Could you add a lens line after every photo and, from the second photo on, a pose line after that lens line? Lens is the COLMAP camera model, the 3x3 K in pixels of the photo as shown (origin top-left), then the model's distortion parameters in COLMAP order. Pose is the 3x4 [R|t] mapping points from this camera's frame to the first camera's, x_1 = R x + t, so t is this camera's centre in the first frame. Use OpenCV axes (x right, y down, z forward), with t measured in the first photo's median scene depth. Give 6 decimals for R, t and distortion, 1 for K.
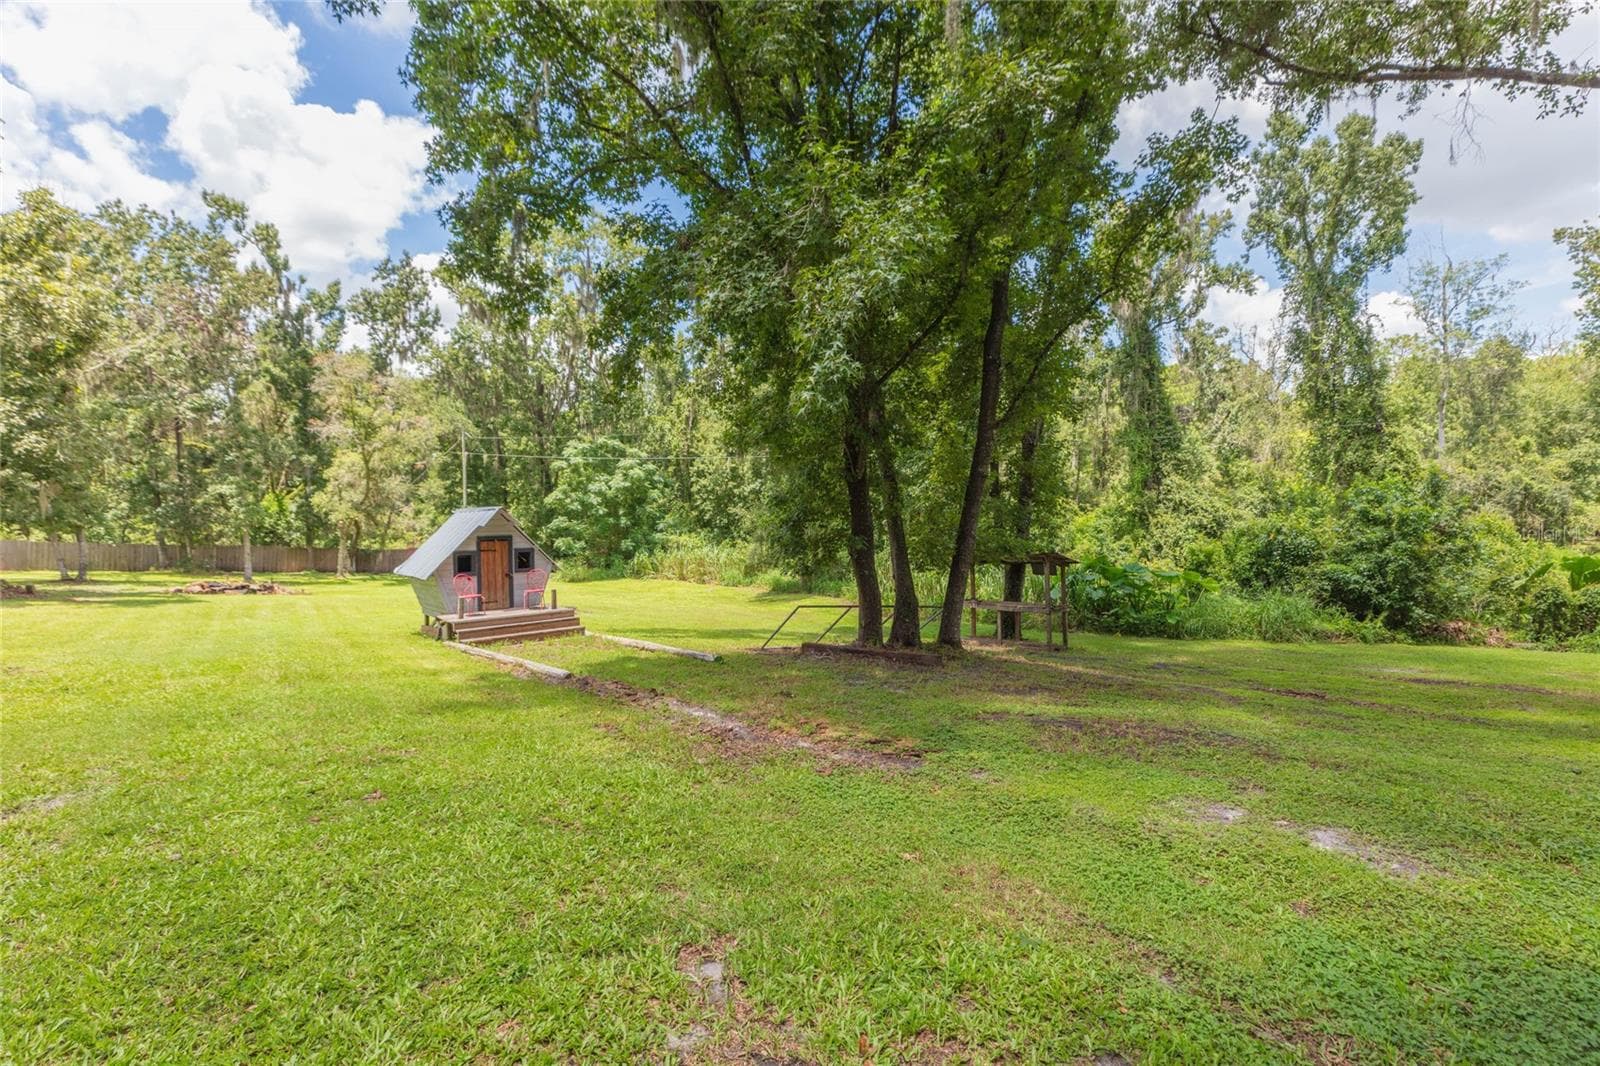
lens RADIAL K [[725.8, 0, 807.9], [0, 725.8, 526.8], [0, 0, 1]] dist [0.000603, 0.000499]
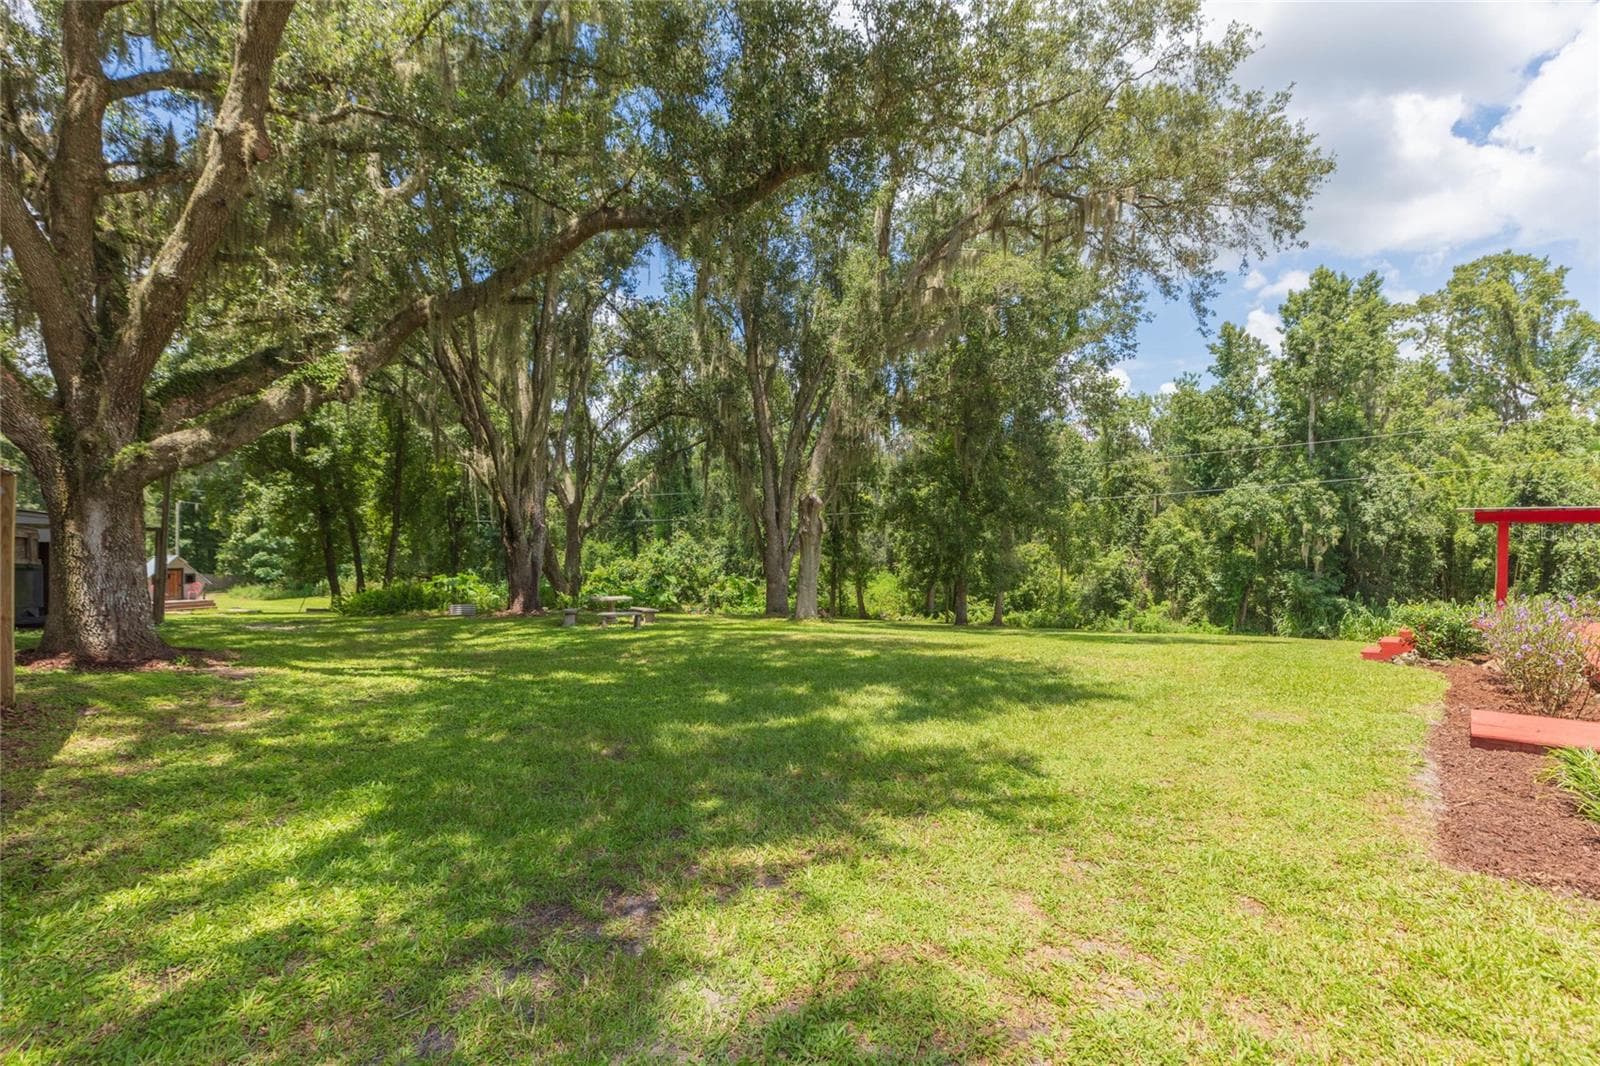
lens RADIAL K [[725.8, 0, 812.0], [0, 725.8, 532.4], [0, 0, 1]] dist [0.000603, 0.000499]
pose [[0.966412, 0.012940, 0.256671, 0.331822], [-0.004681, 0.999452, -0.032762, -0.011813], [-0.256954, 0.030460, 0.965943, -0.622989]]
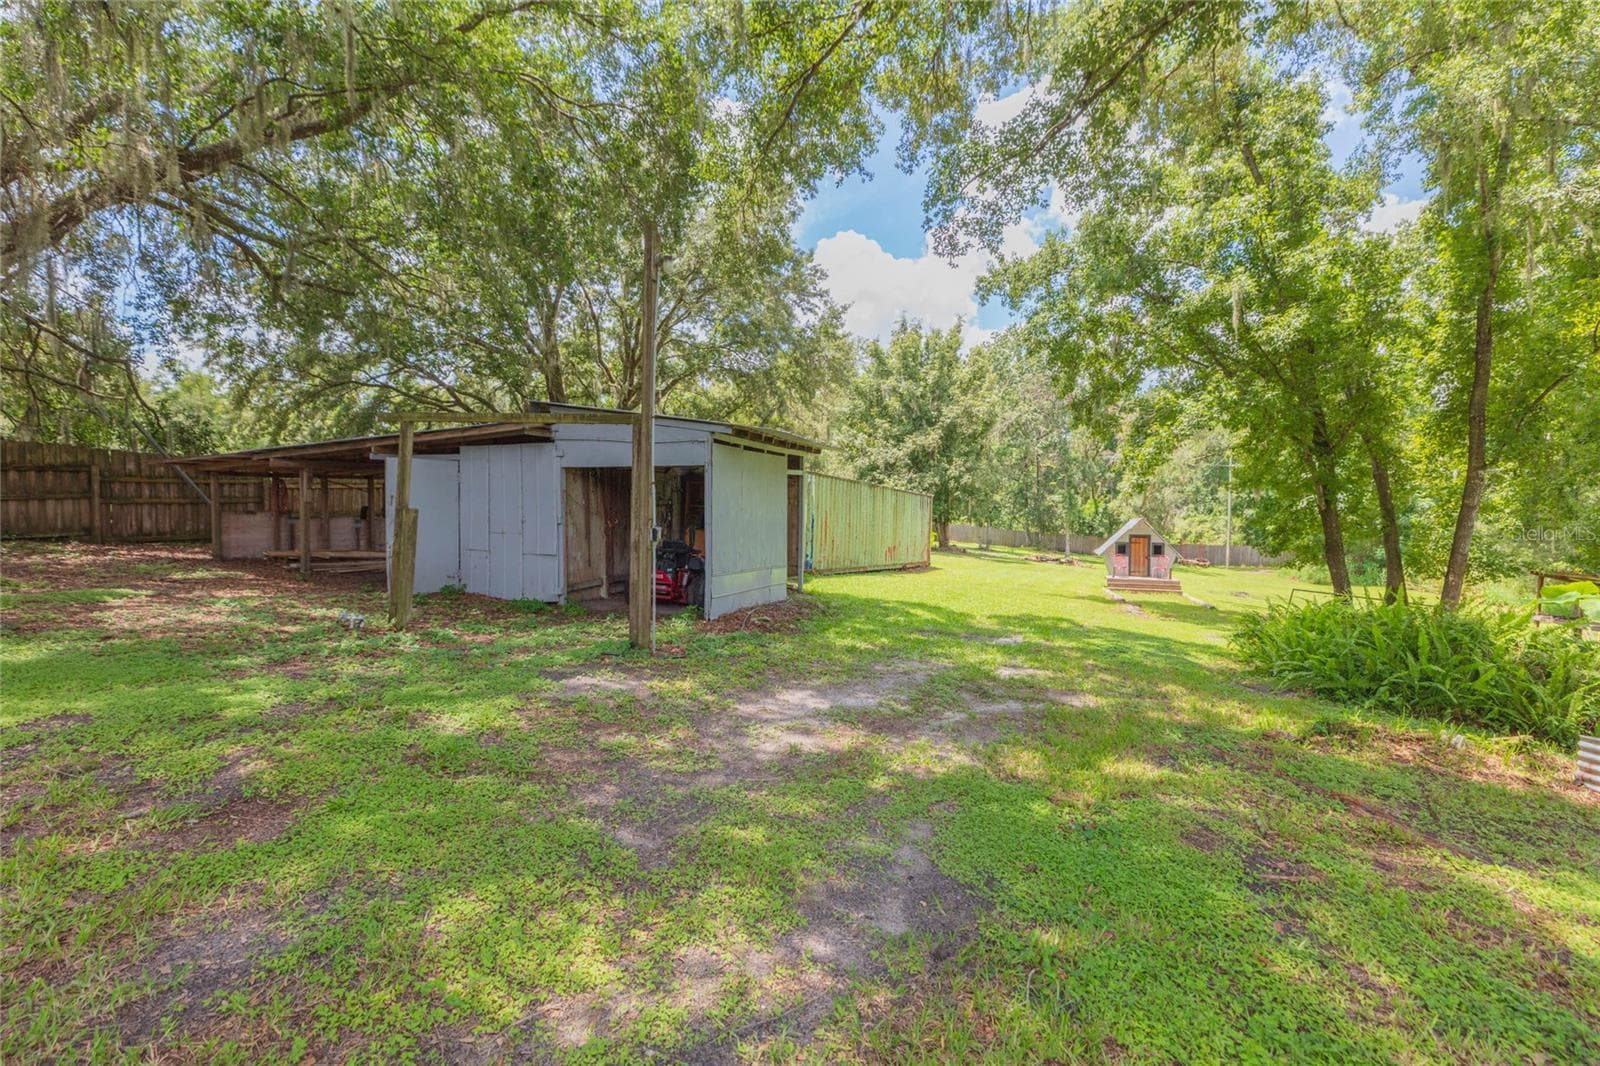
lens RADIAL K [[725.8, 0, 796.5], [0, 725.8, 524.2], [0, 0, 1]] dist [0.000603, 0.000499]
pose [[0.485239, 0.038480, -0.873534, 0.252835], [-0.039522, 0.998975, 0.022052, -0.006731], [0.873488, 0.023823, 0.486263, -0.211910]]
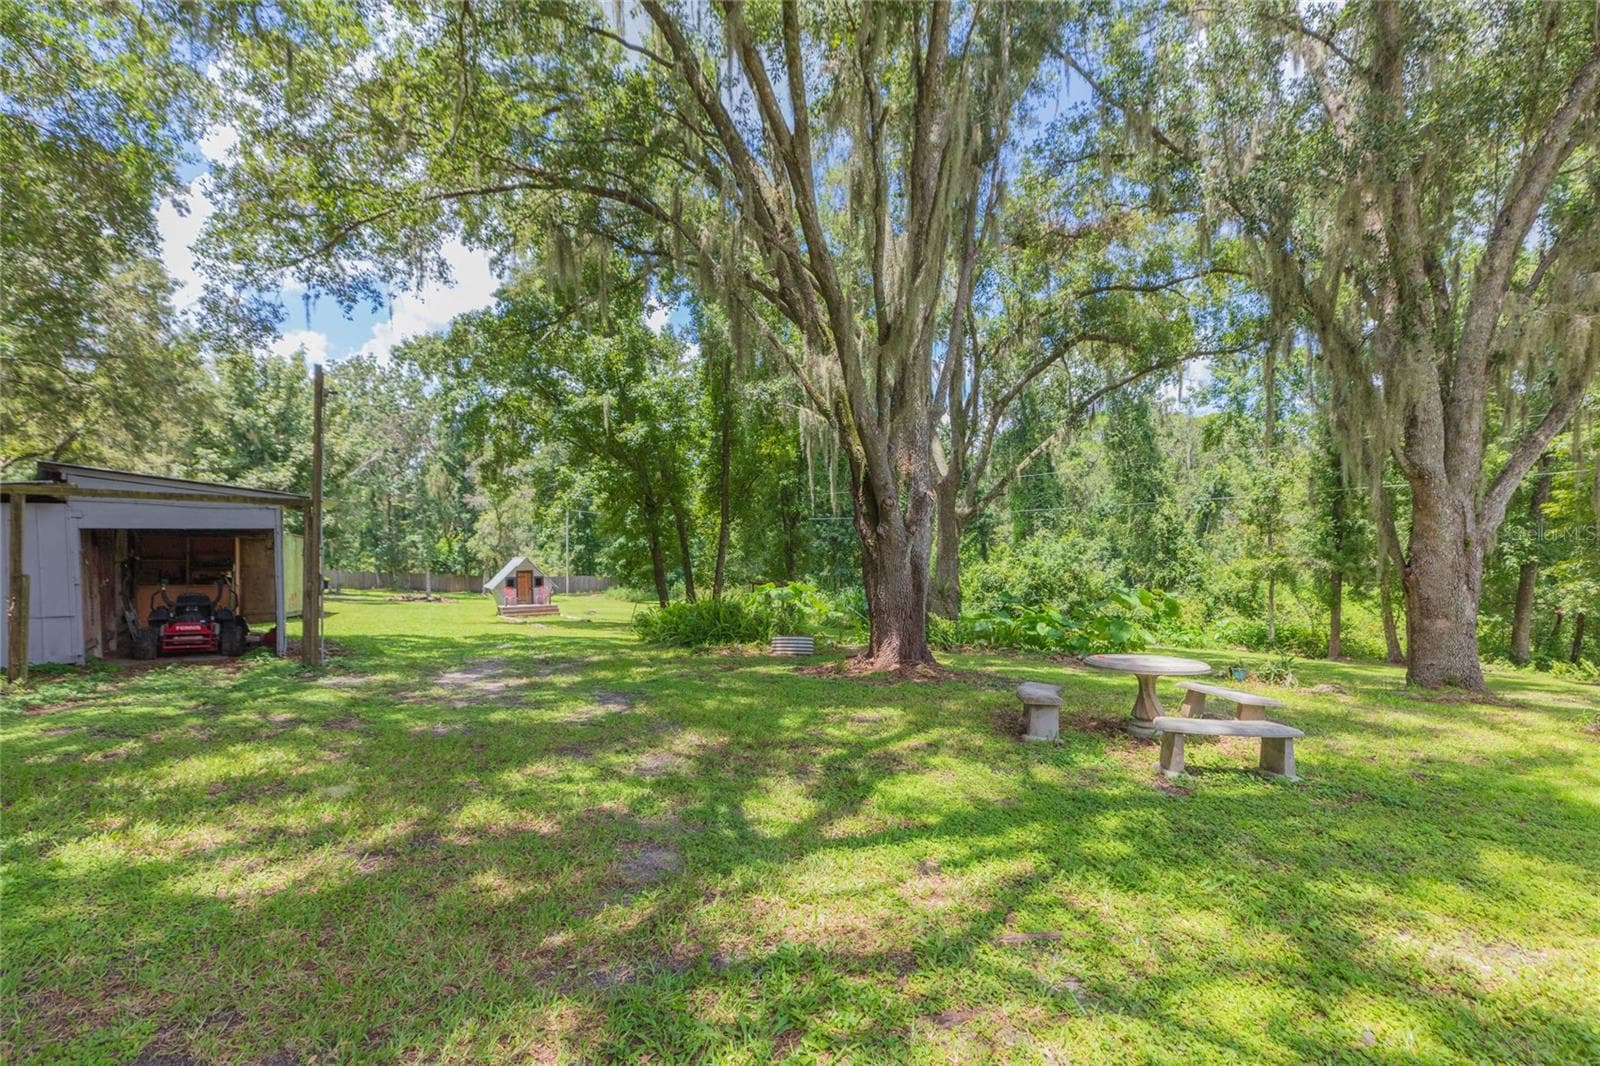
lens RADIAL K [[725.8, 0, 811.2], [0, 725.8, 557.9], [0, 0, 1]] dist [0.000603, 0.000499]
pose [[0.984148, 0.007337, -0.177196, 0.286149], [-0.008081, 0.999961, -0.003481, -0.008565], [0.177164, 0.004858, 0.984169, -0.354326]]
